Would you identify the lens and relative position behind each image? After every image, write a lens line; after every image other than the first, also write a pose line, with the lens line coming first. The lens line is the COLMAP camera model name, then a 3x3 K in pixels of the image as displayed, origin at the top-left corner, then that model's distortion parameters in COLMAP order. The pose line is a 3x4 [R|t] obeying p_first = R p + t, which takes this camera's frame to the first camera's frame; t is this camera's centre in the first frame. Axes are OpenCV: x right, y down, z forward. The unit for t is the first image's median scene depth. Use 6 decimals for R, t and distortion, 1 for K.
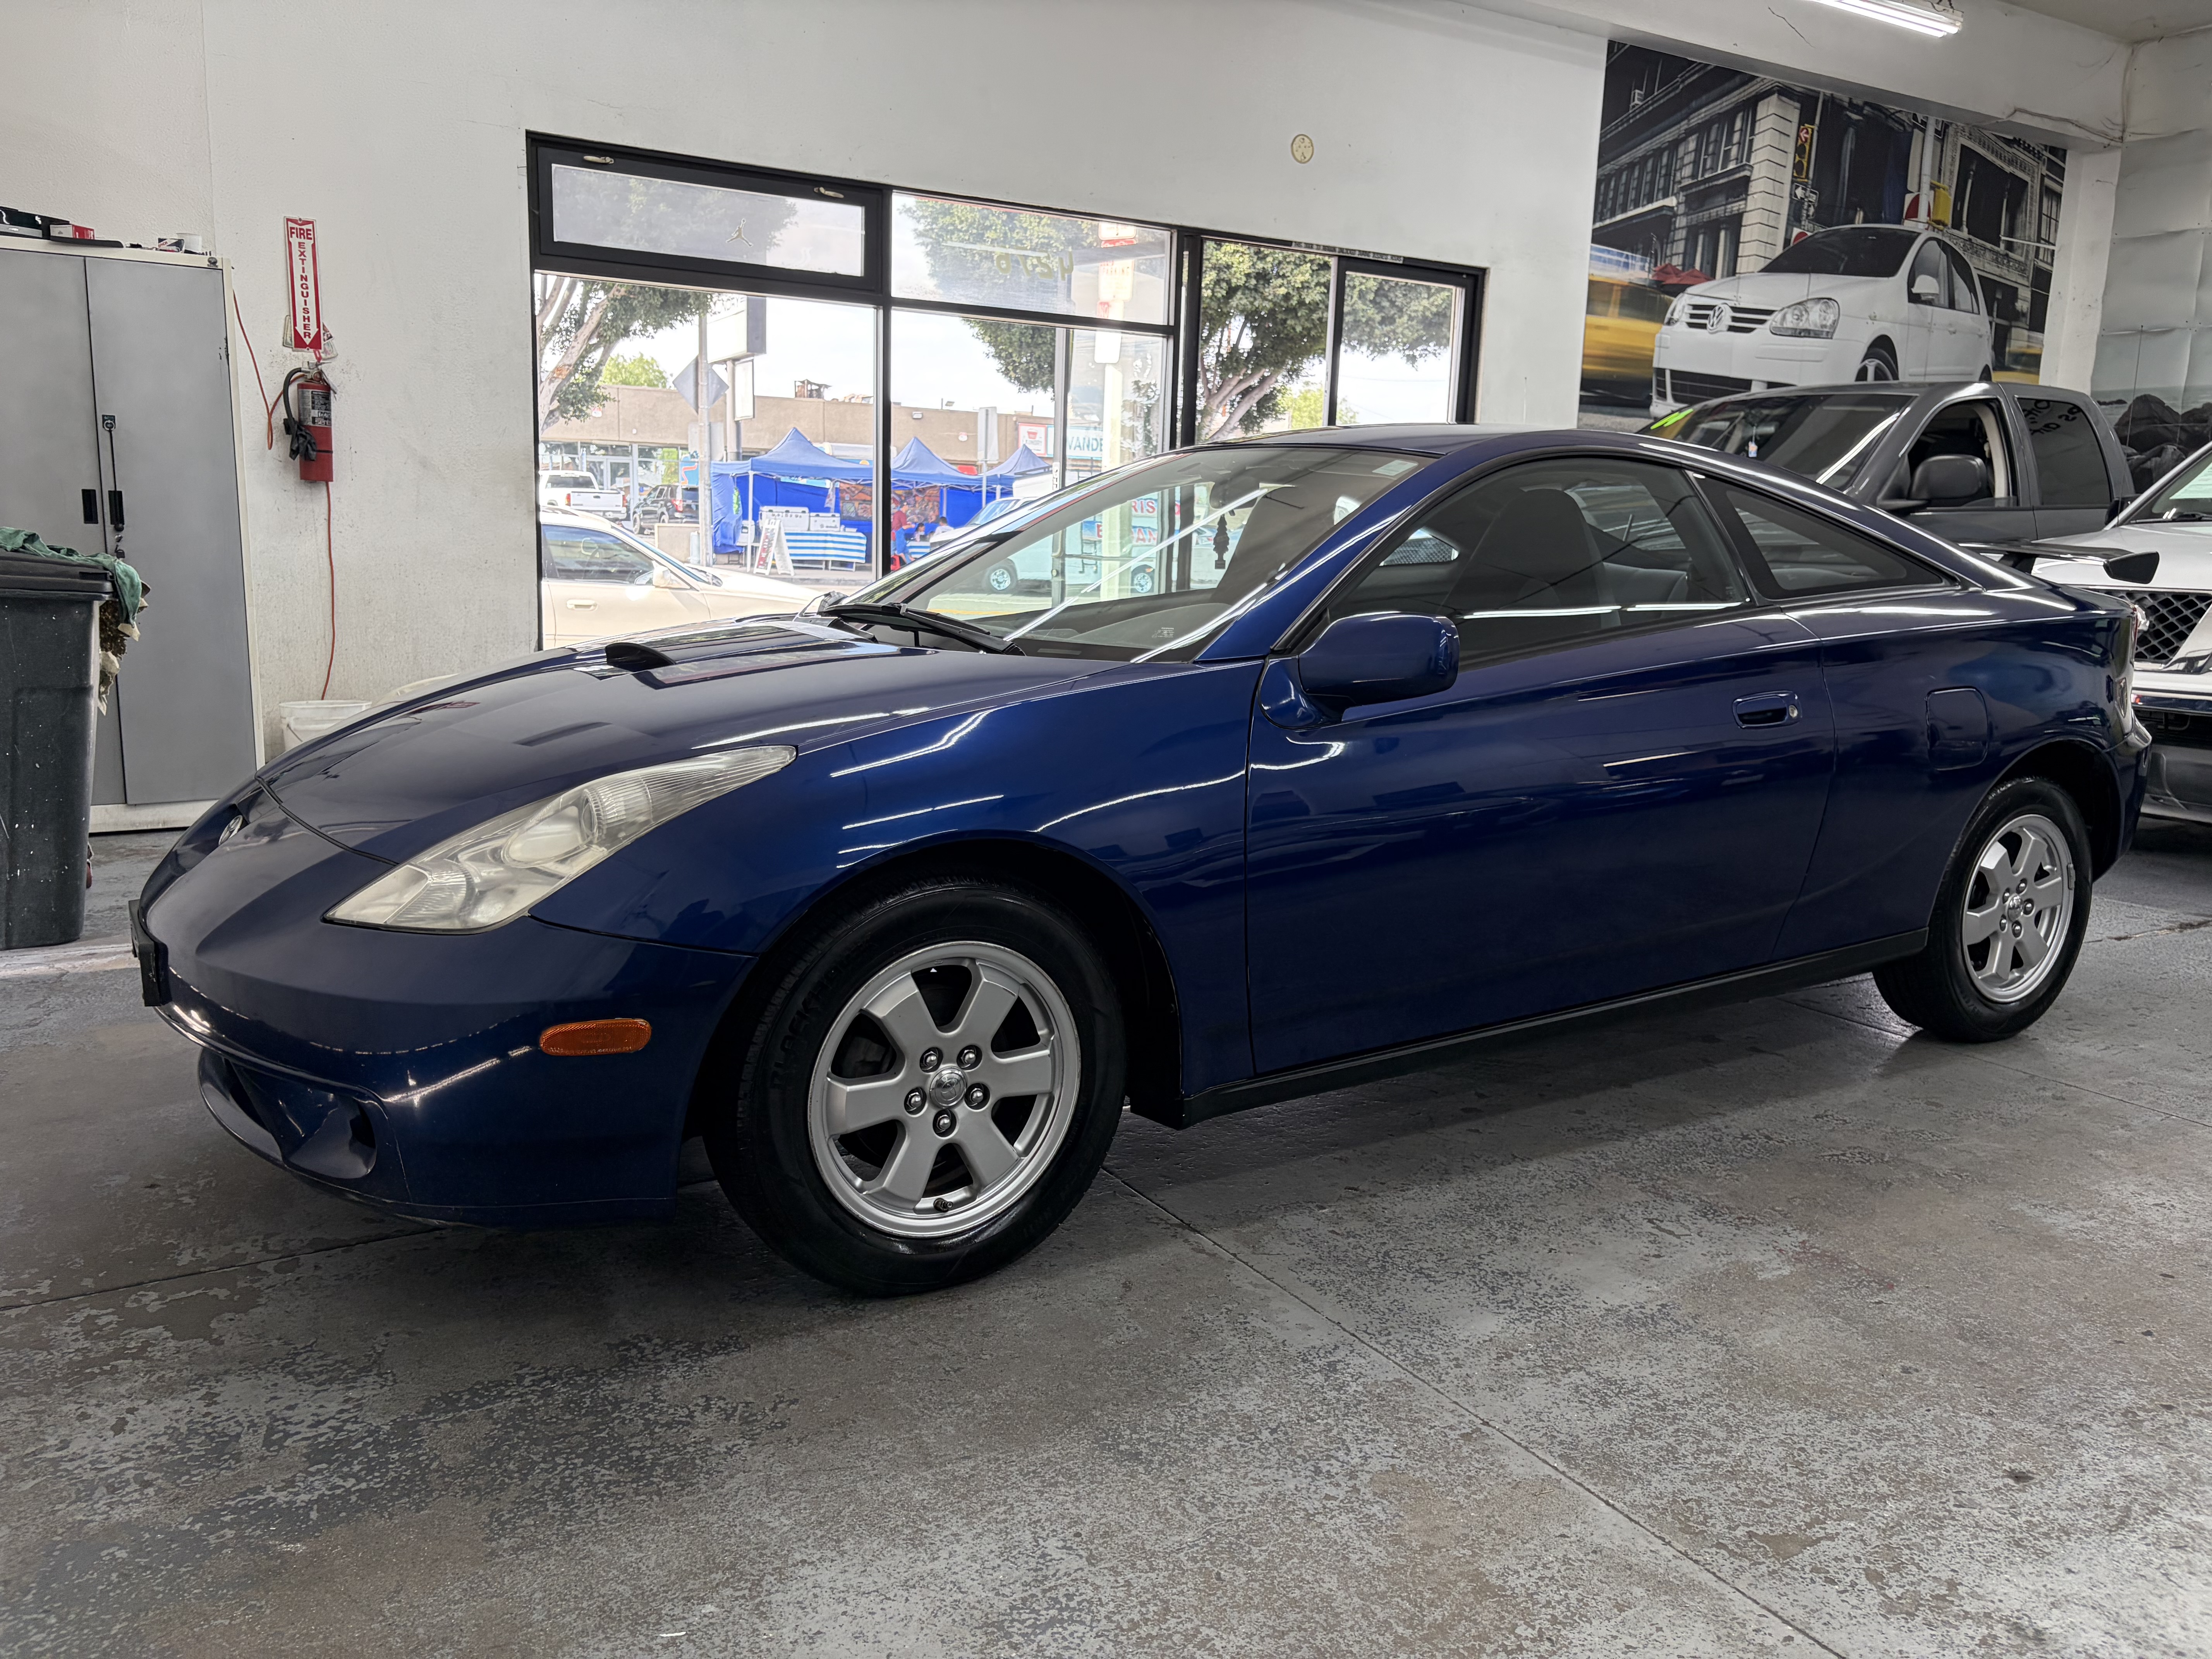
lens RADIAL K [[1695.2, 0, 1106.0], [0, 1695.2, 829.5], [0, 0, 1]] dist [0.050605, -0.064697]
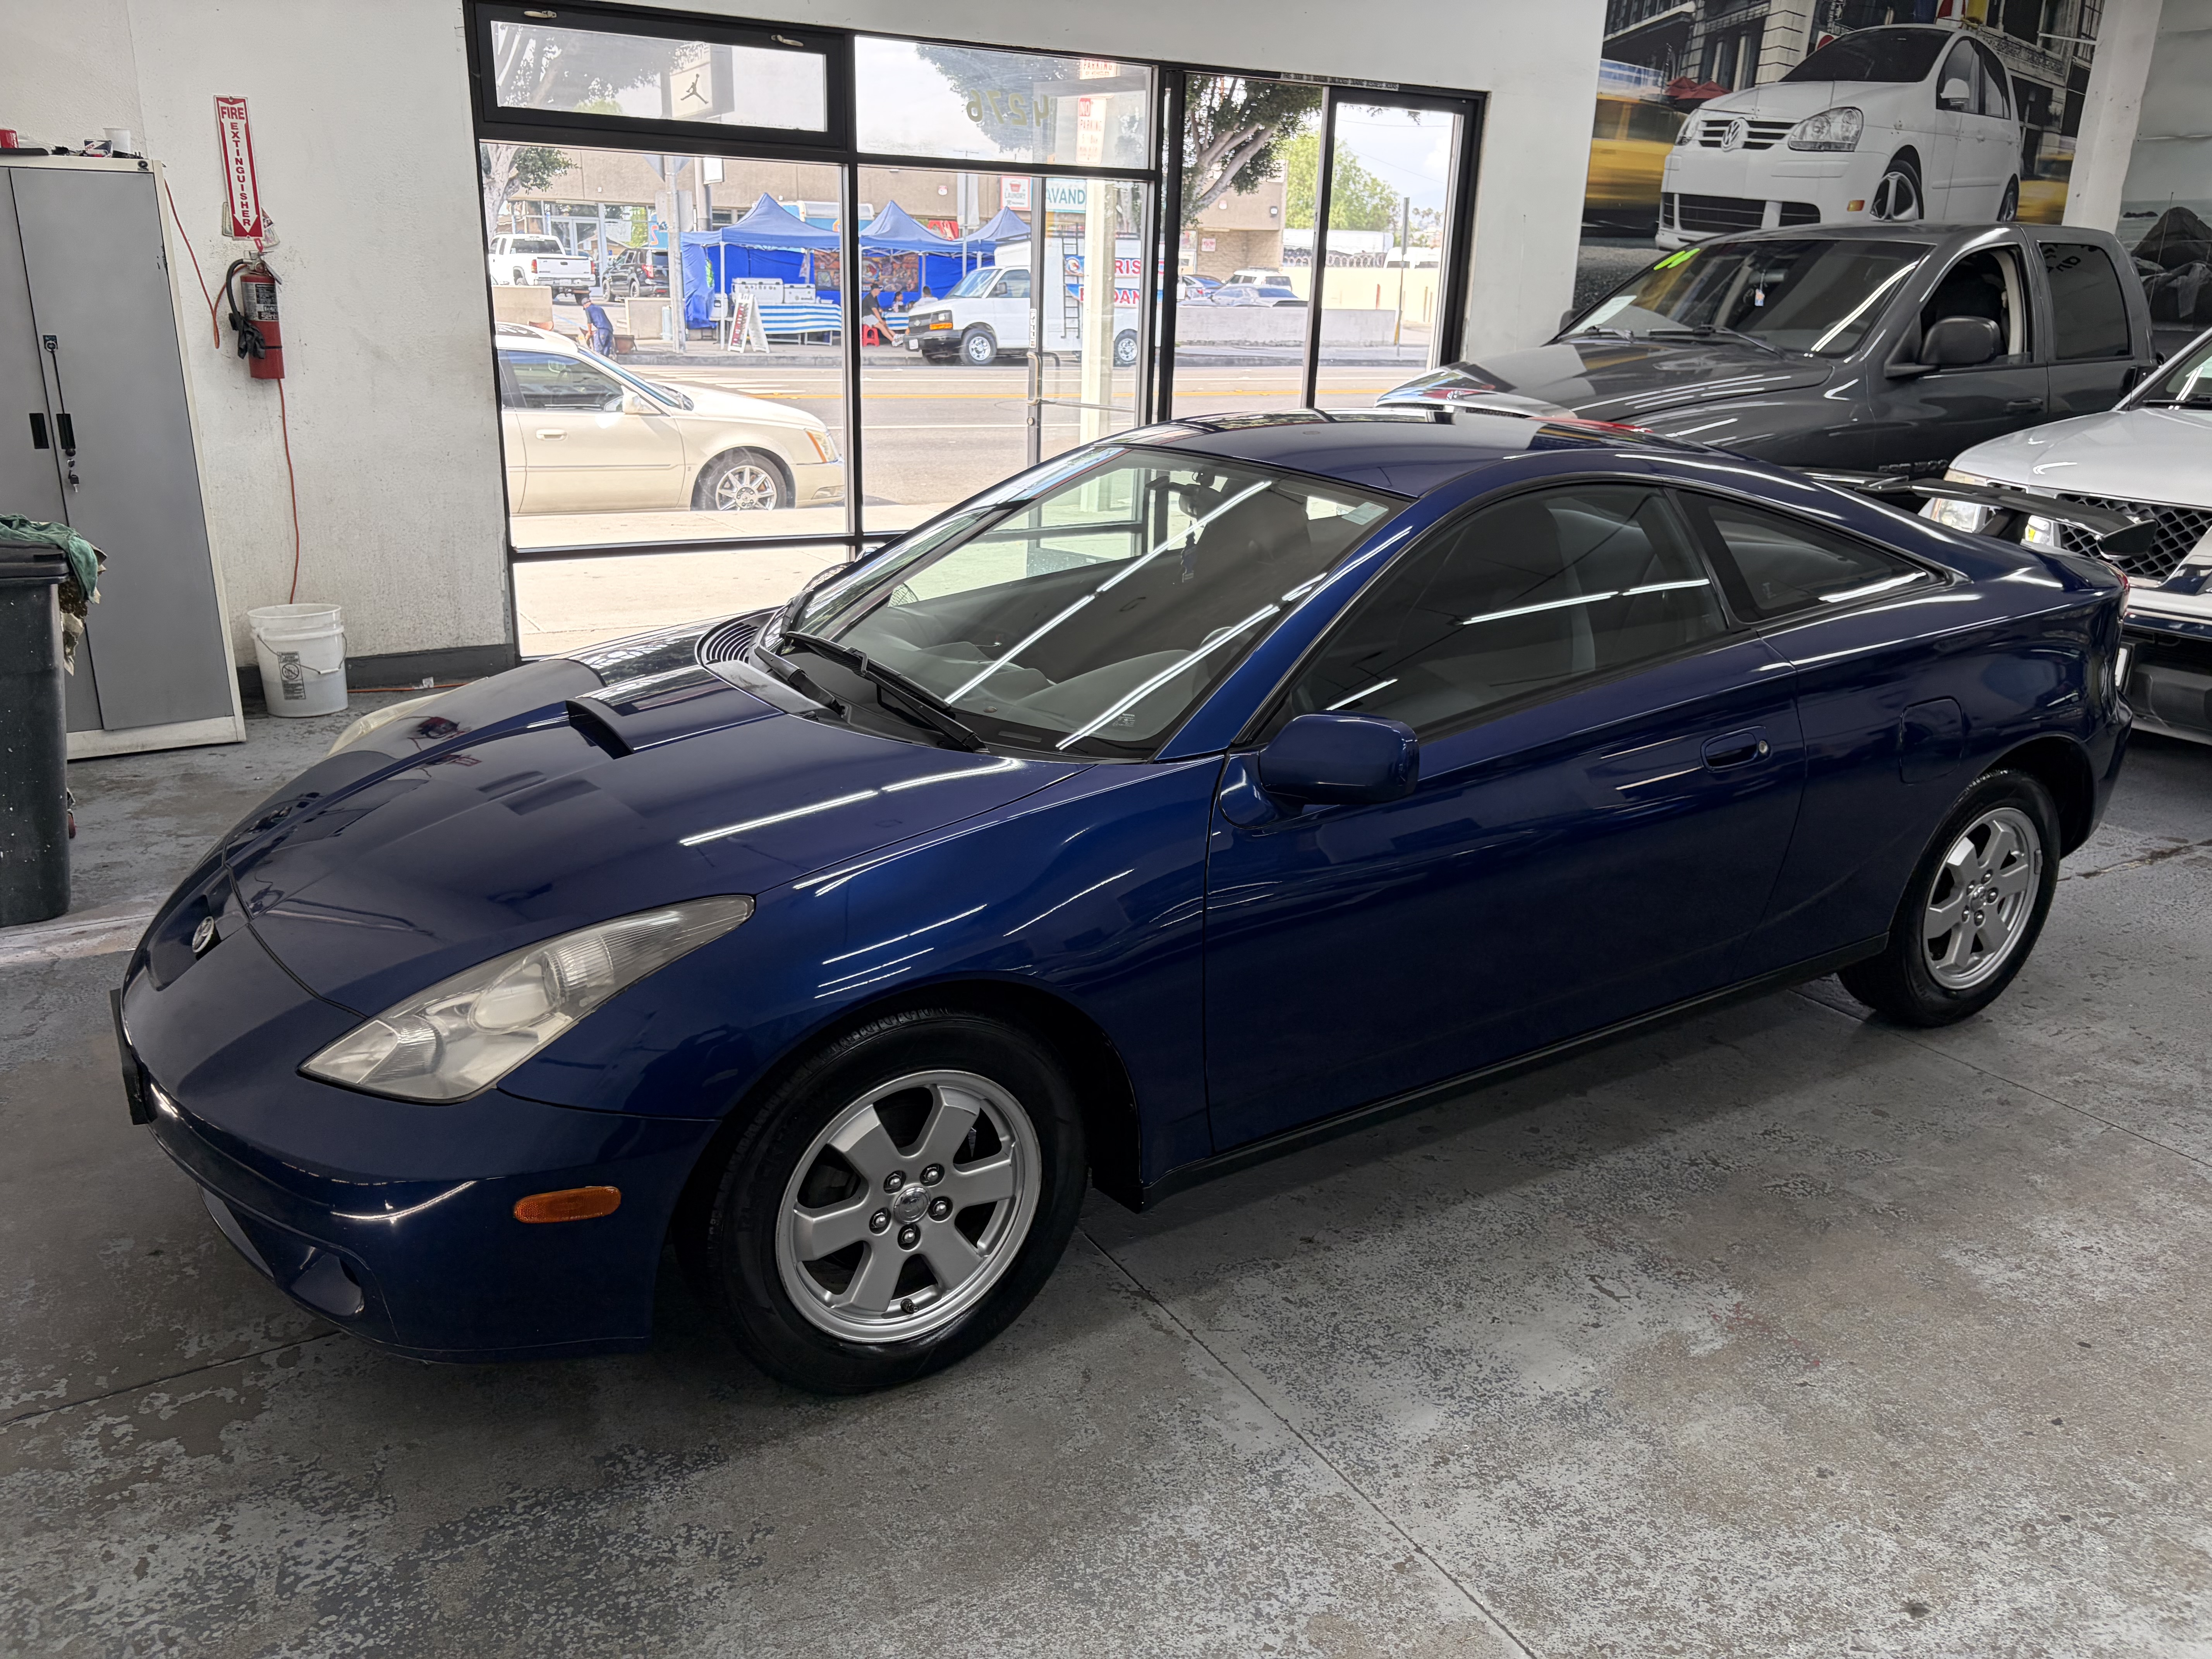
lens RADIAL K [[1691.6, 0, 1082.7], [0, 1691.6, 849.5], [0, 0, 1]] dist [0.055115, -0.071828]
pose [[0.999966, -0.002518, -0.007848, 0.016118], [0.003677, 0.988477, 0.151329, -0.179349], [0.007376, -0.151353, 0.988452, 0.009433]]
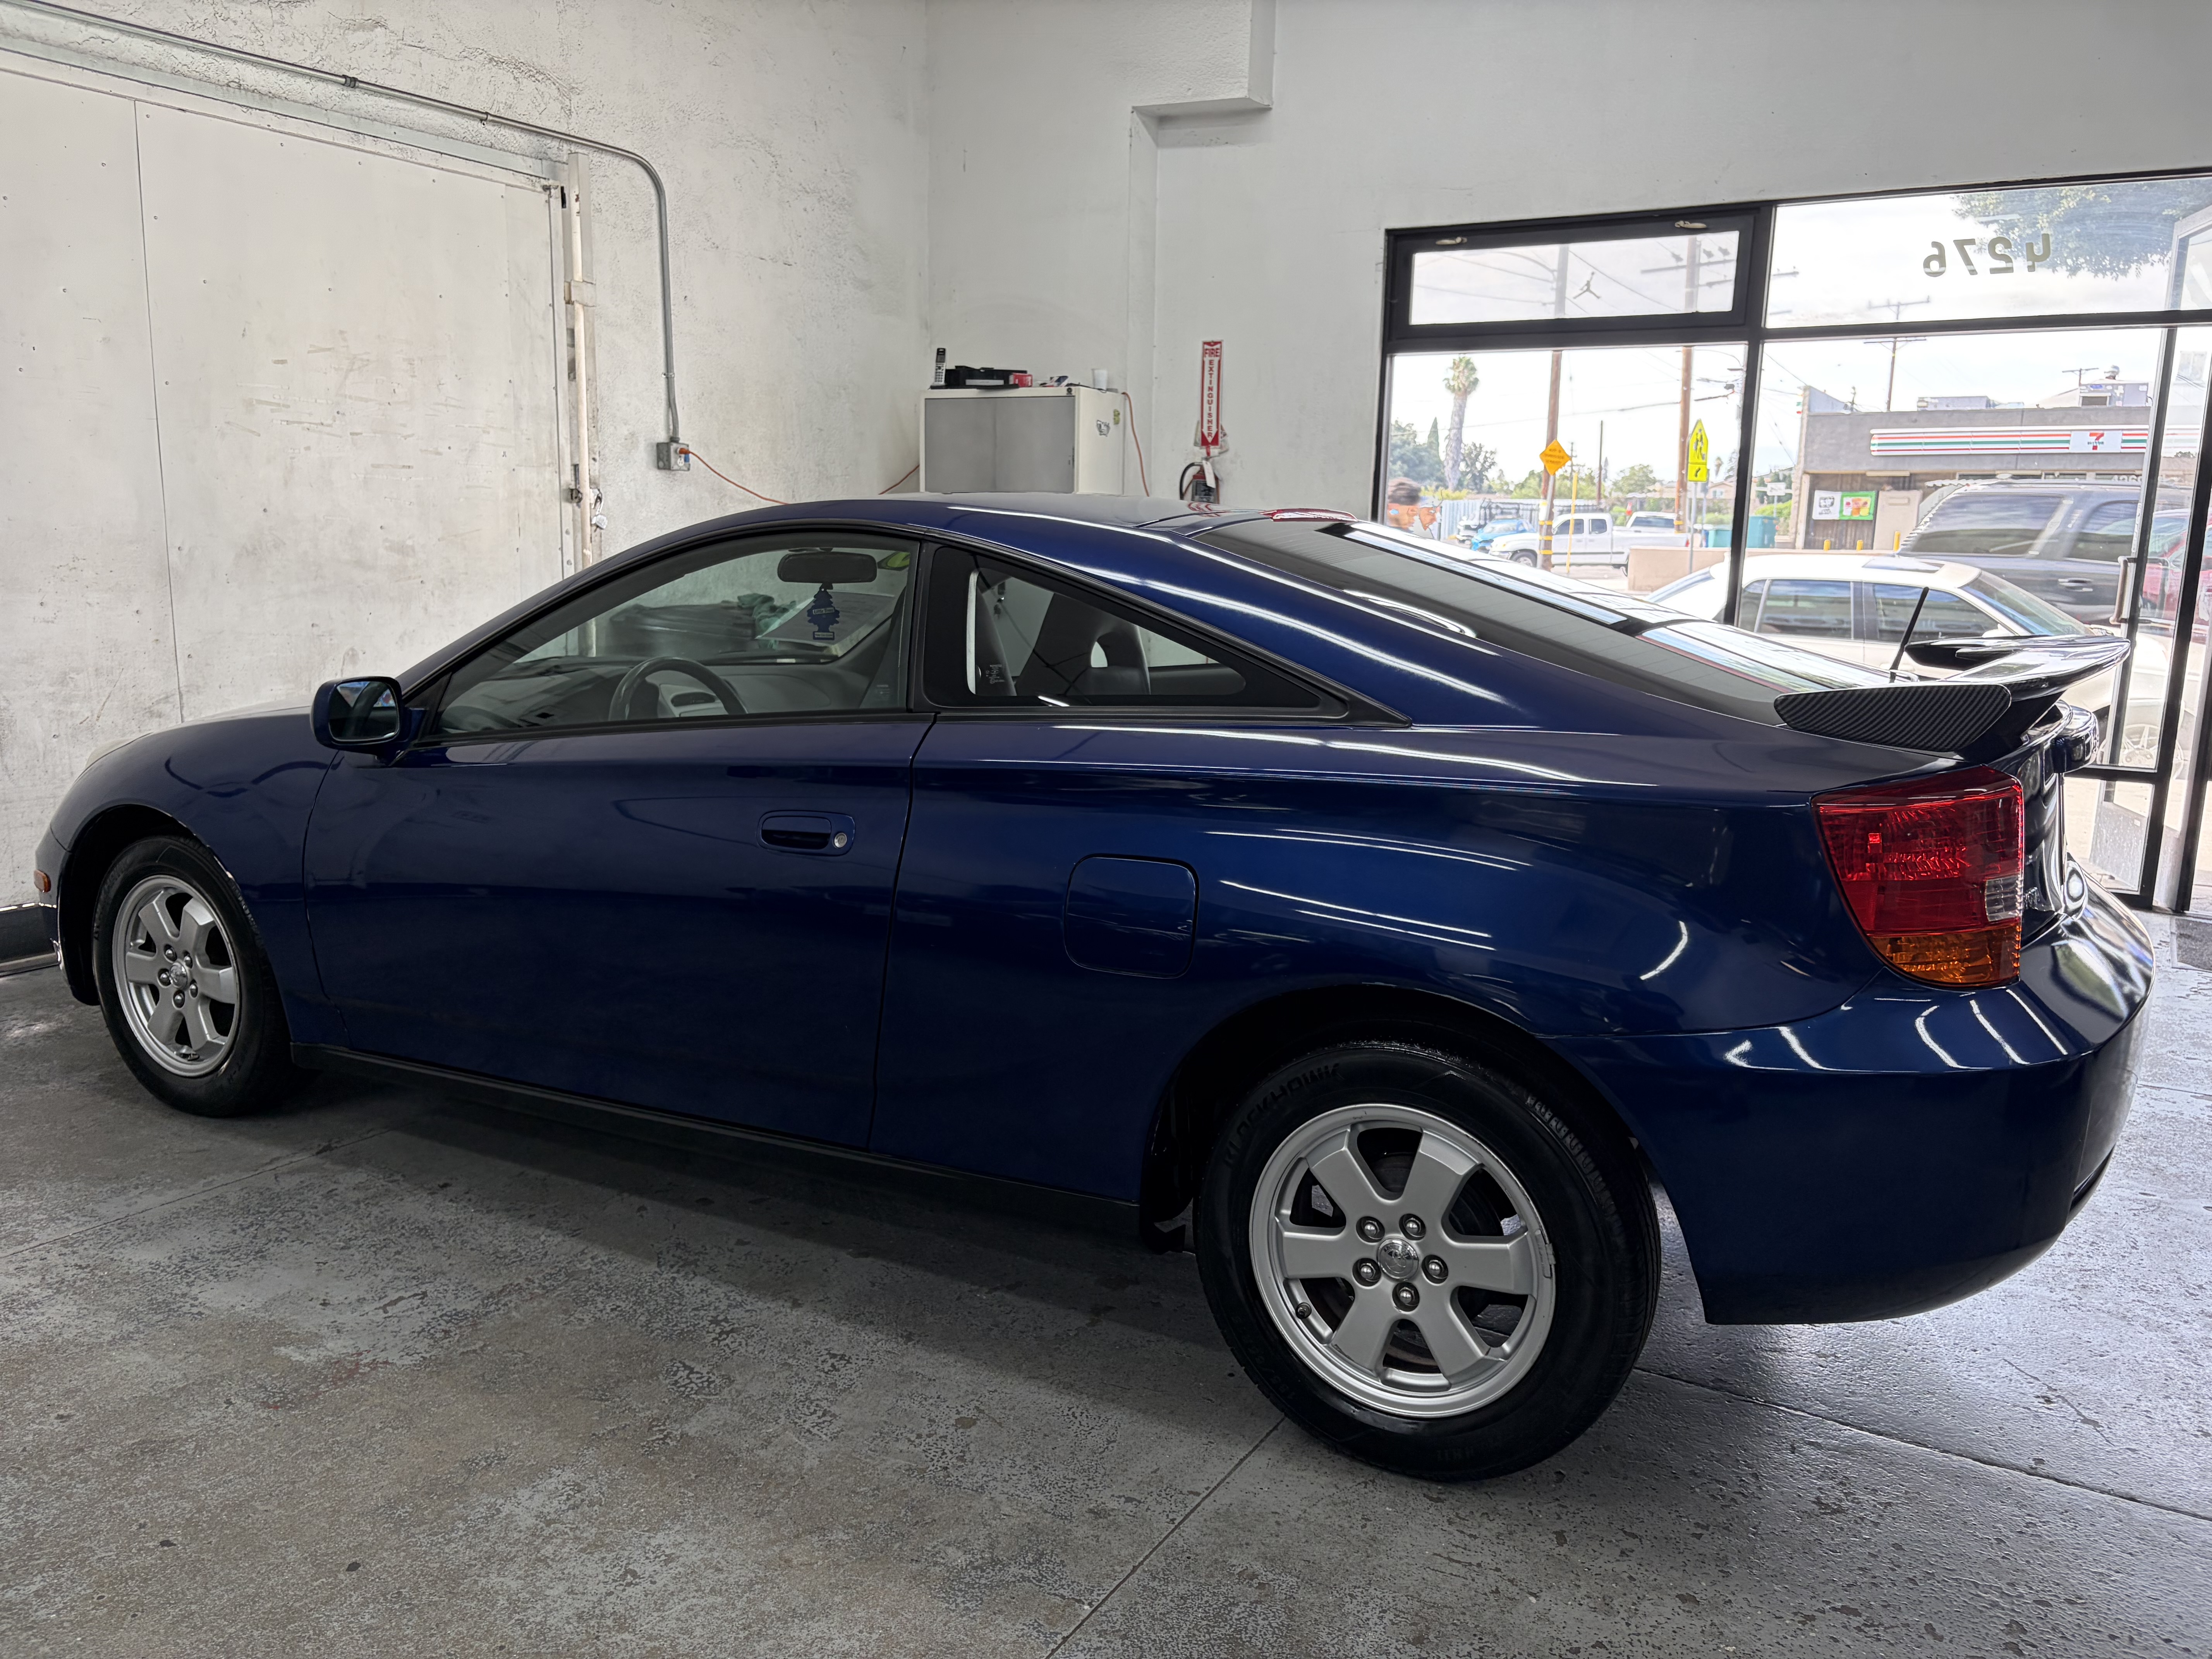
lens RADIAL K [[1695.4, 0, 1119.7], [0, 1695.4, 860.8], [0, 0, 1]] dist [0.039155, -0.005465]
pose [[0.467907, 0.149606, -0.871023, 1.291731], [-0.161398, 0.983459, 0.082216, -0.163572], [0.868915, 0.102112, 0.484313, 0.806460]]
